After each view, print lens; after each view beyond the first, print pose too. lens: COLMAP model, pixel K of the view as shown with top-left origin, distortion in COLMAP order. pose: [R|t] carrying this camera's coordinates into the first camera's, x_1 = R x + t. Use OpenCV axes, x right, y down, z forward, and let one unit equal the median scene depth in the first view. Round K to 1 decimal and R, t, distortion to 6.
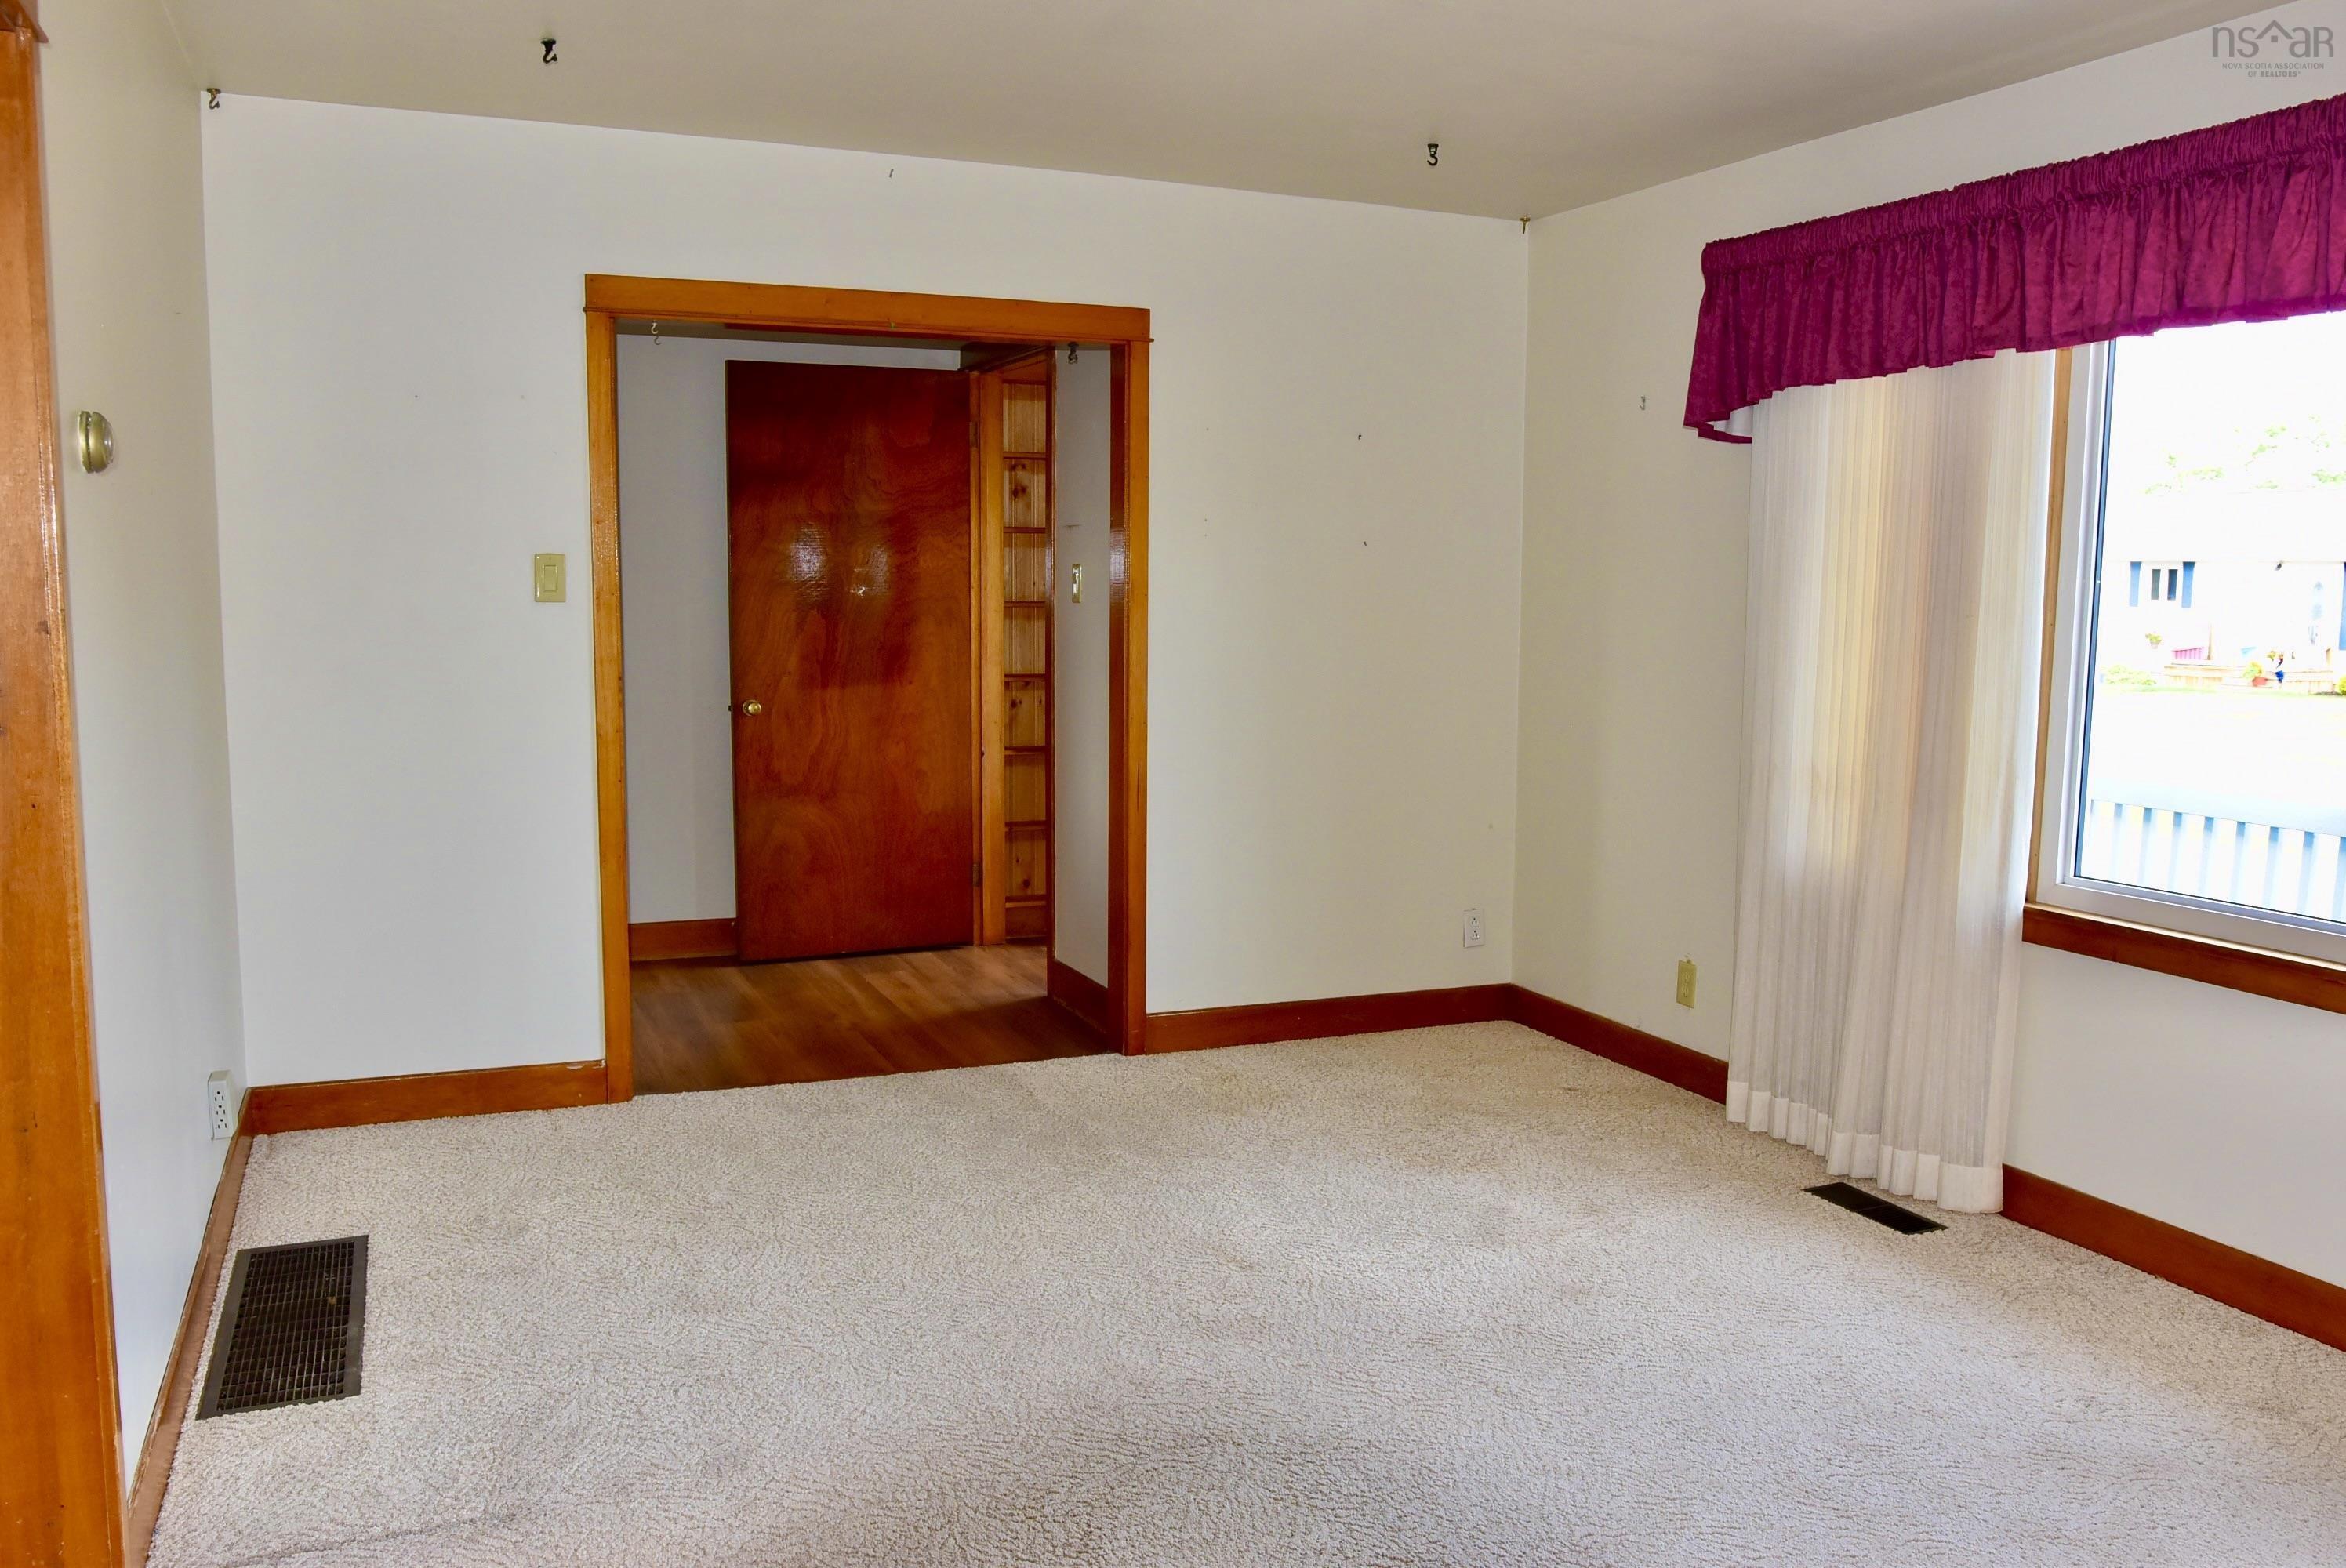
lens RADIAL K [[1853.4, 0, 1171.3], [0, 1853.4, 787.8], [0, 0, 1]] dist [-0.043905, 0.017680]
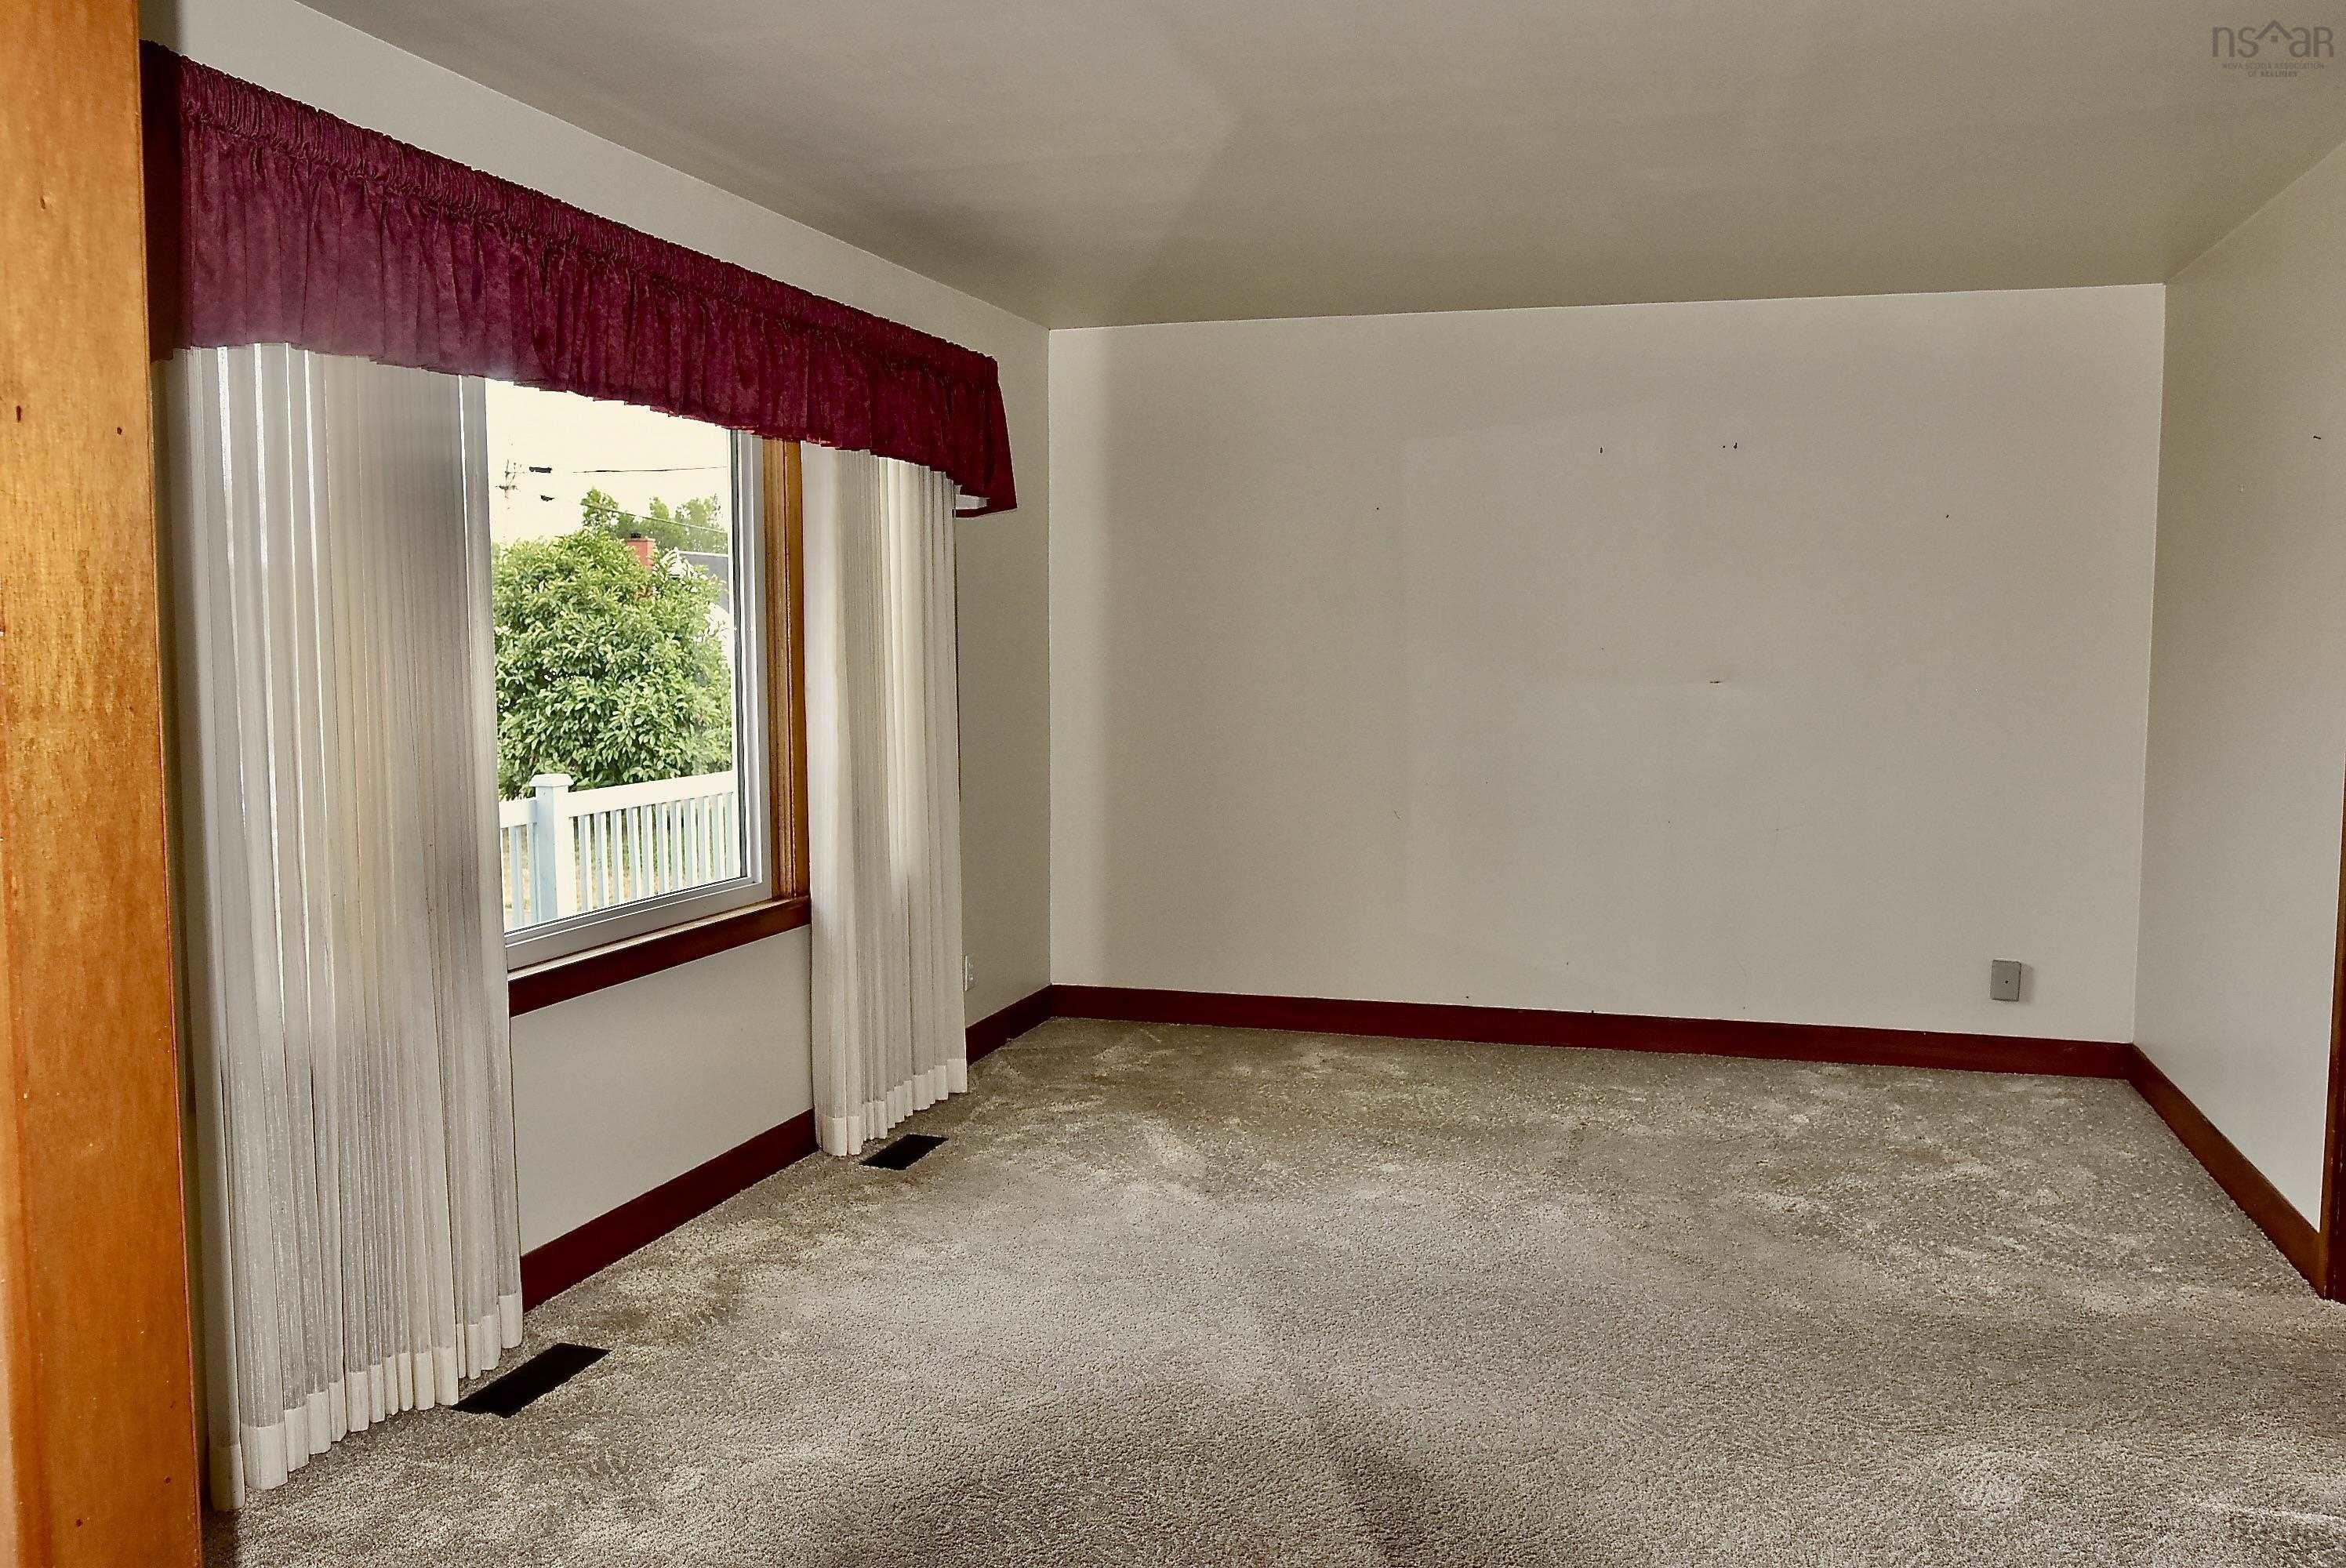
lens RADIAL K [[1853.4, 0, 1172.8], [0, 1853.4, 778.8], [0, 0, 1]] dist [-0.043905, 0.017680]
pose [[-0.772379, -0.043796, 0.633651, -0.322896], [0.082015, 0.982391, 0.167871, -0.139326], [-0.629845, 0.181629, -0.755186, 1.258138]]
